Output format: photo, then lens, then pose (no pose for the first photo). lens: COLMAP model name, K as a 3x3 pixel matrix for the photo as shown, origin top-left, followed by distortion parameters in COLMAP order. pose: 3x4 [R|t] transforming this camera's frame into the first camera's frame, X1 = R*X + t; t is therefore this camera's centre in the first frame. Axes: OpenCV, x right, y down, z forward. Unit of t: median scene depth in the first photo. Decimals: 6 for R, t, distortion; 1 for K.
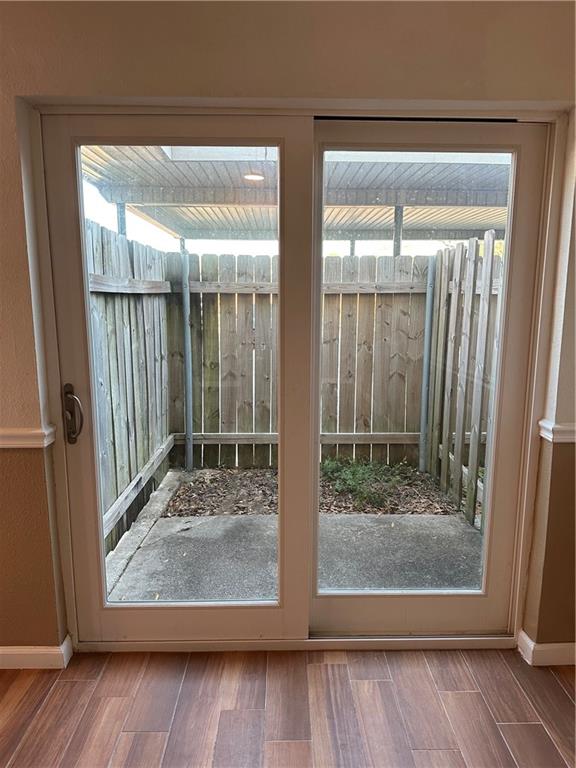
lens RADIAL K [[540.5, 0, 291.9], [0, 540.5, 383.9], [0, 0, 1]] dist [0.010021, -0.041256]
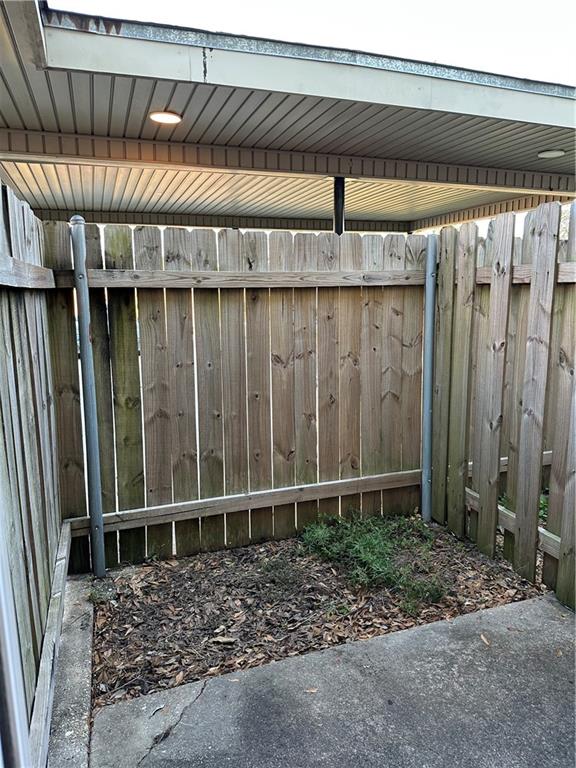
lens RADIAL K [[540.5, 0, 292.8], [0, 540.5, 369.9], [0, 0, 1]] dist [0.010021, -0.041256]
pose [[0.944988, -0.059384, 0.321670, -0.169600], [0.065344, 0.997833, -0.007753, -0.055653], [-0.320512, 0.028346, 0.946820, 0.347557]]
